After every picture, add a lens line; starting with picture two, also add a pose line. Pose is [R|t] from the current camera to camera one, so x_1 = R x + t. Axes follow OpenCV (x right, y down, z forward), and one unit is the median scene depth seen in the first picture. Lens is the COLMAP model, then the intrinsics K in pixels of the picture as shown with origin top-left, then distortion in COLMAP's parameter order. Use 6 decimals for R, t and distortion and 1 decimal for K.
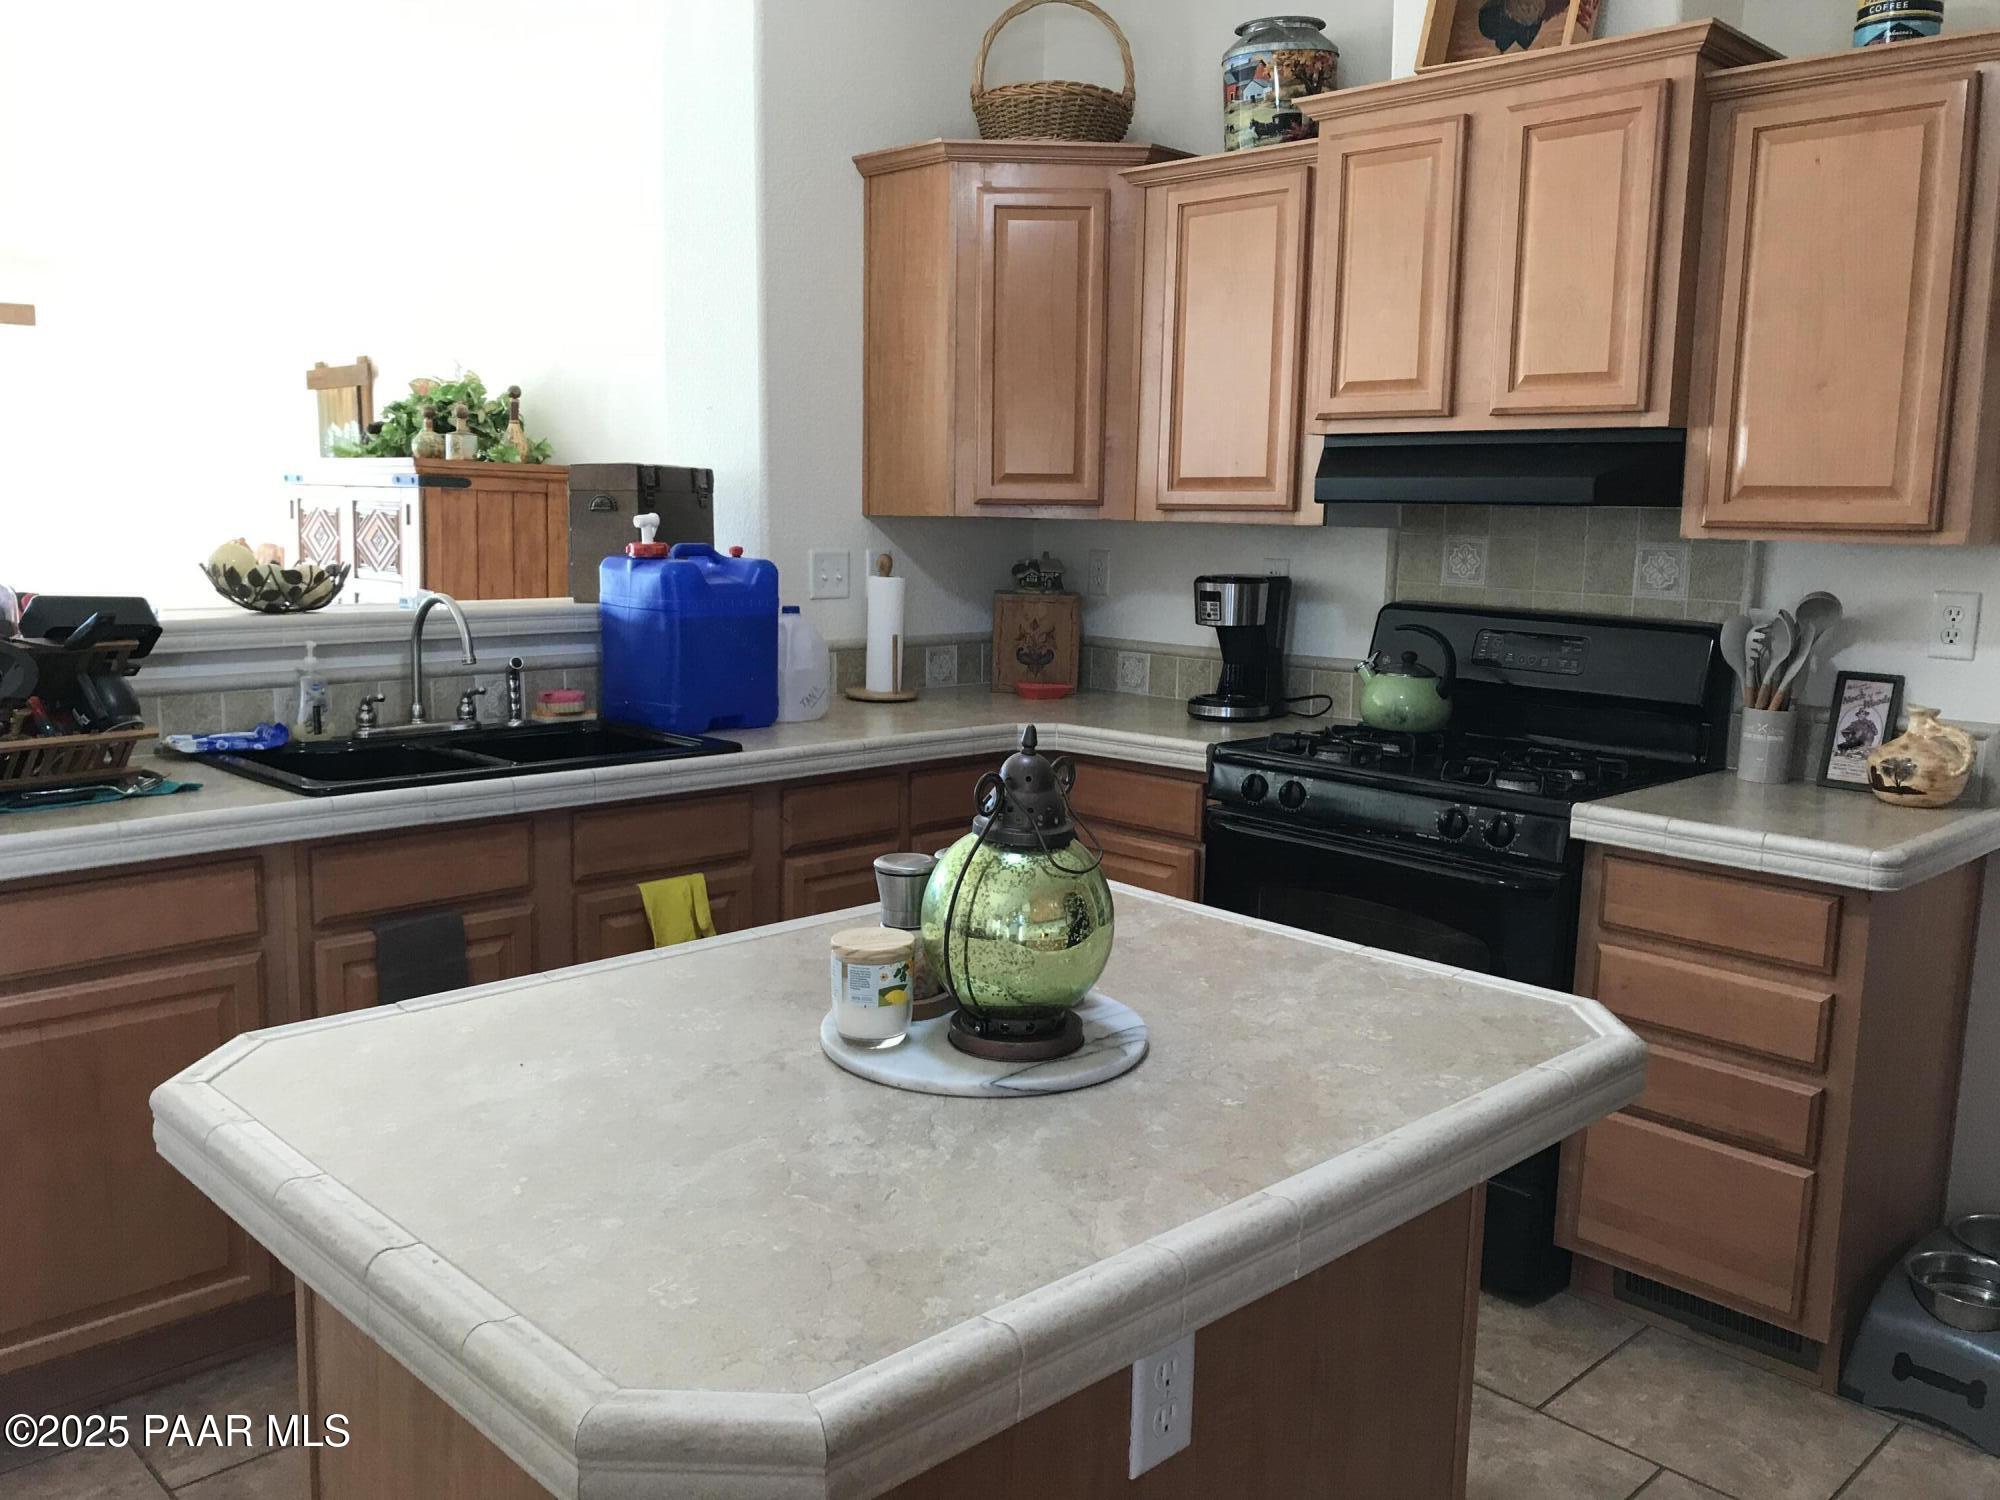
lens RADIAL K [[1625.2, 0, 1014.1], [0, 1625.2, 747.9], [0, 0, 1]] dist [0.031527, -0.047386]
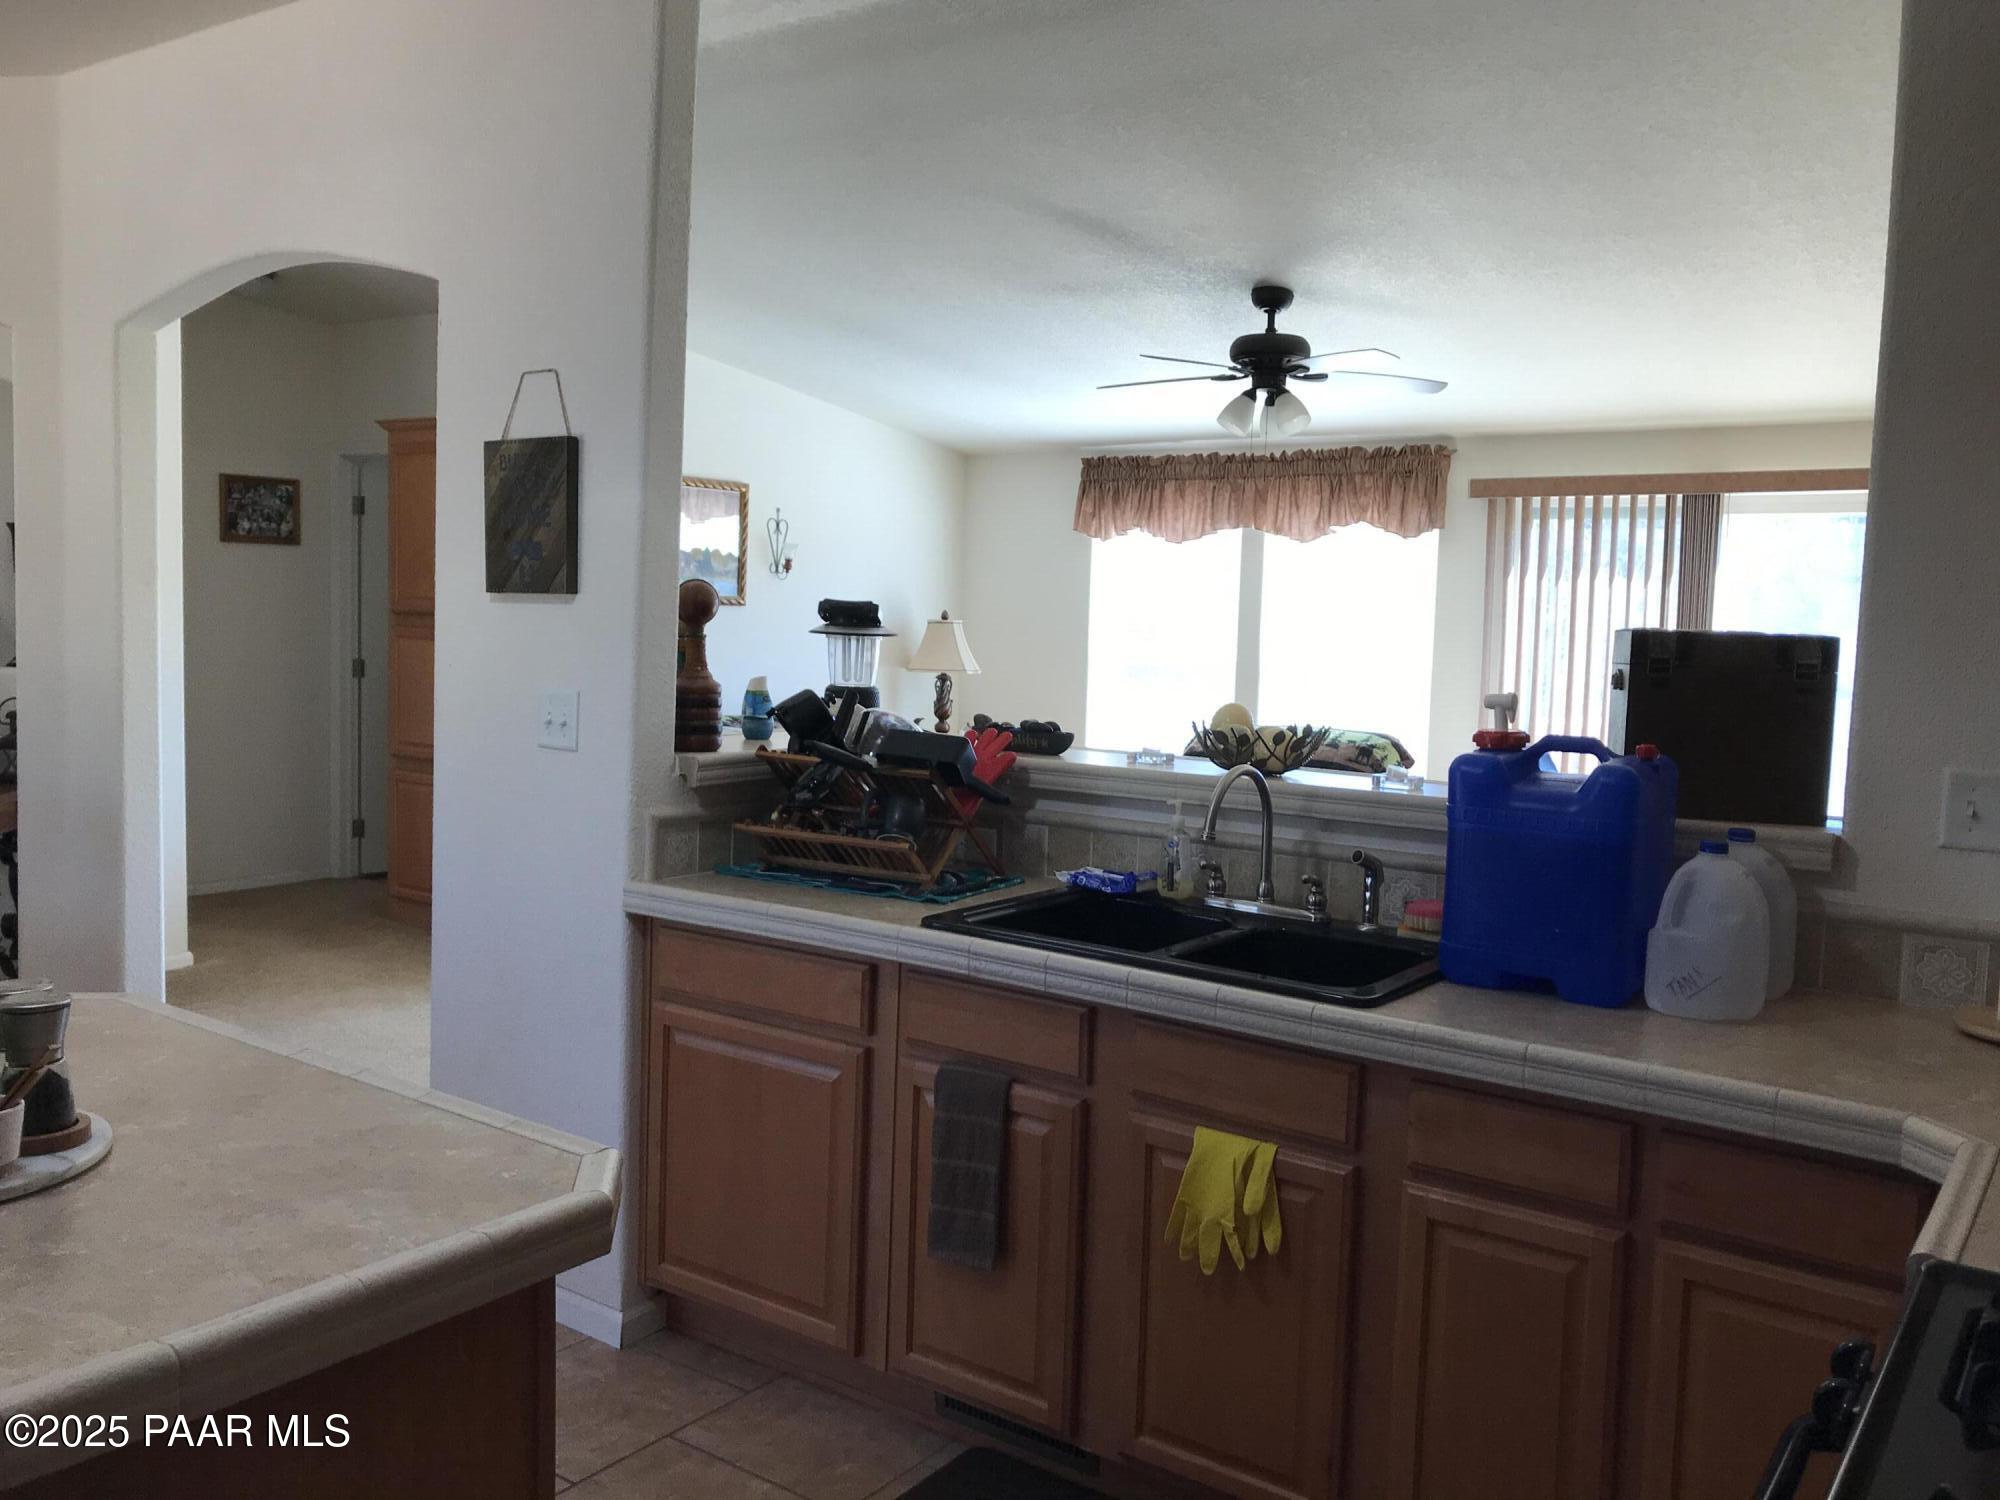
lens RADIAL K [[1625.2, 0, 1014.1], [0, 1625.2, 750.7], [0, 0, 1]] dist [0.031527, -0.047386]
pose [[0.164009, 0.070522, -0.983935, 0.517178], [-0.178051, 0.983176, 0.040789, -0.112671], [0.970257, 0.168500, 0.173806, 0.688550]]
